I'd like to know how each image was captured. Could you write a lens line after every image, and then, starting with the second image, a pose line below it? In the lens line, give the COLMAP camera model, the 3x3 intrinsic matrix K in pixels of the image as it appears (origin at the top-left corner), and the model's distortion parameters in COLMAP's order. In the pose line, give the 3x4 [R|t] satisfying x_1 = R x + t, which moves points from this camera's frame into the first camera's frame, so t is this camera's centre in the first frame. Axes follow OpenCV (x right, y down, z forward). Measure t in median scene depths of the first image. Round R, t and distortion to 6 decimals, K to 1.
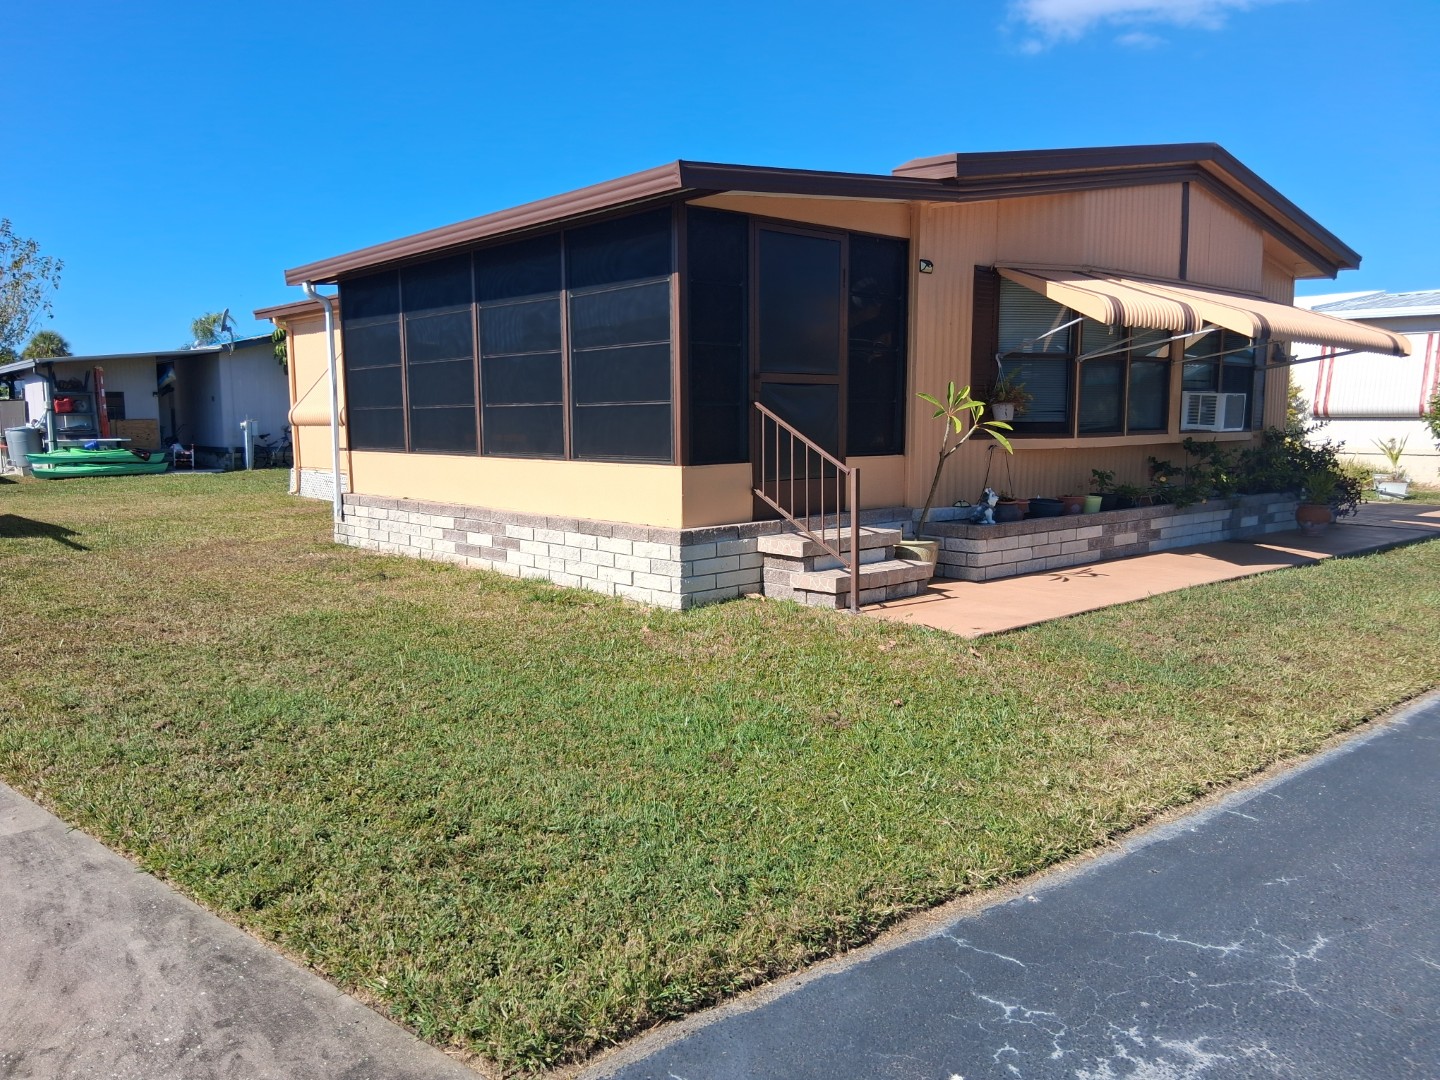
lens RADIAL K [[1100.3, 0, 718.5], [0, 1100.3, 537.9], [0, 0, 1]] dist [0.061009, -0.111474]
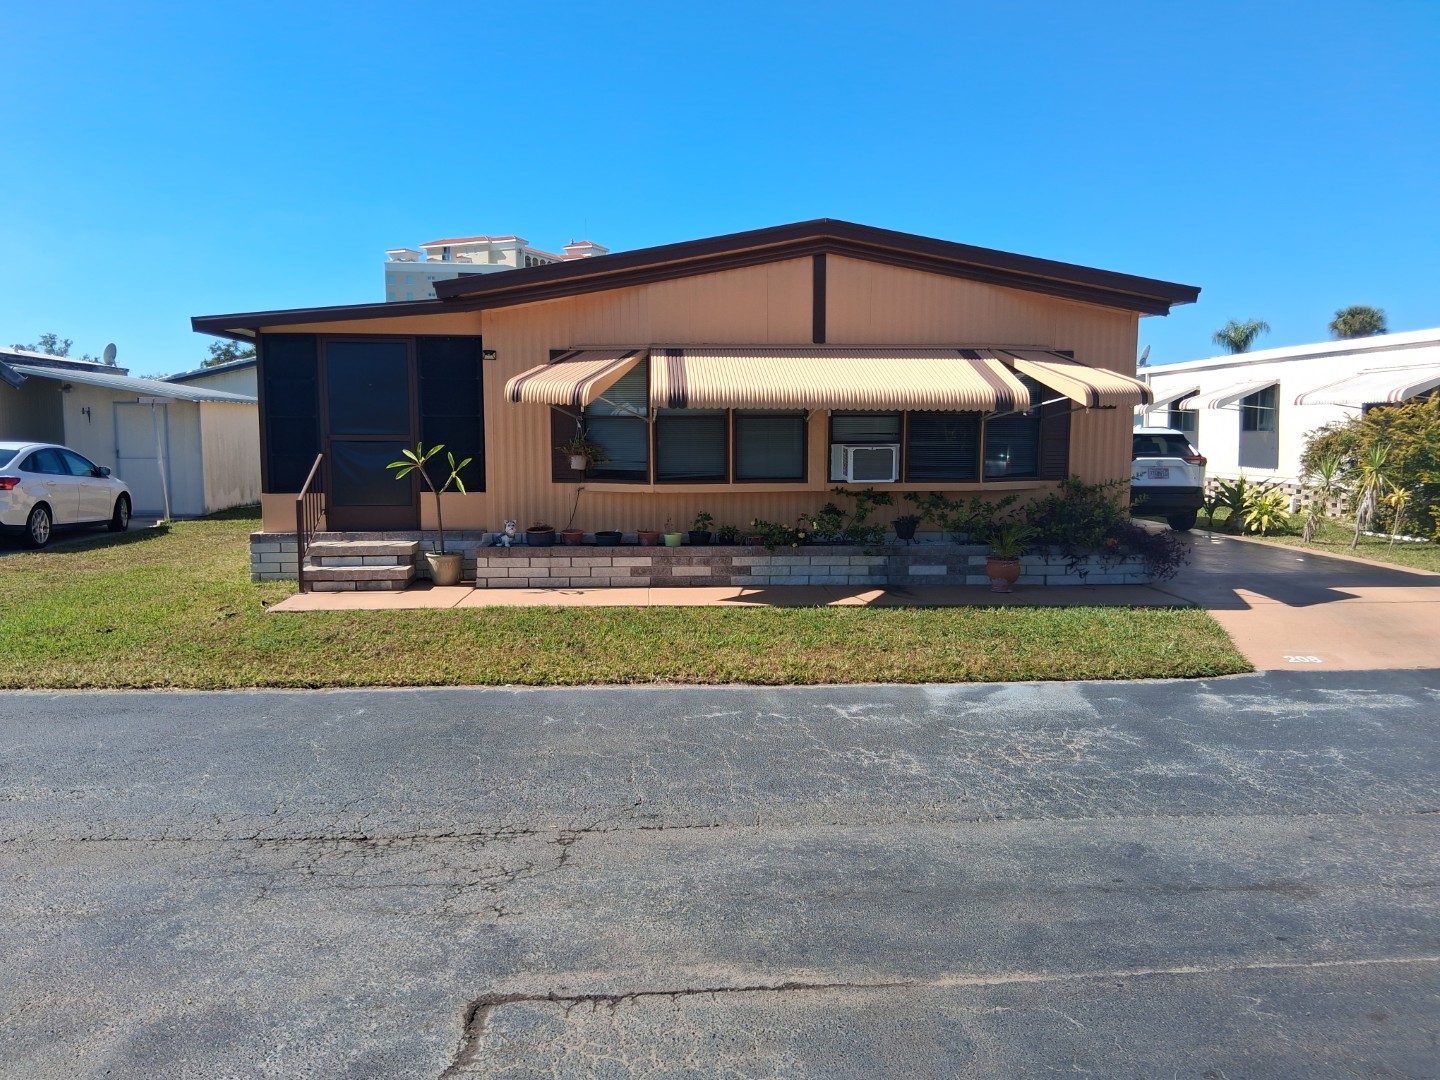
lens RADIAL K [[1100.3, 0, 724.1], [0, 1100.3, 542.9], [0, 0, 1]] dist [0.061009, -0.111474]
pose [[0.786899, 0.060572, -0.614102, 1.145948], [-0.071499, 0.997418, 0.006763, -0.040699], [0.612926, 0.038585, 0.789198, 0.102604]]
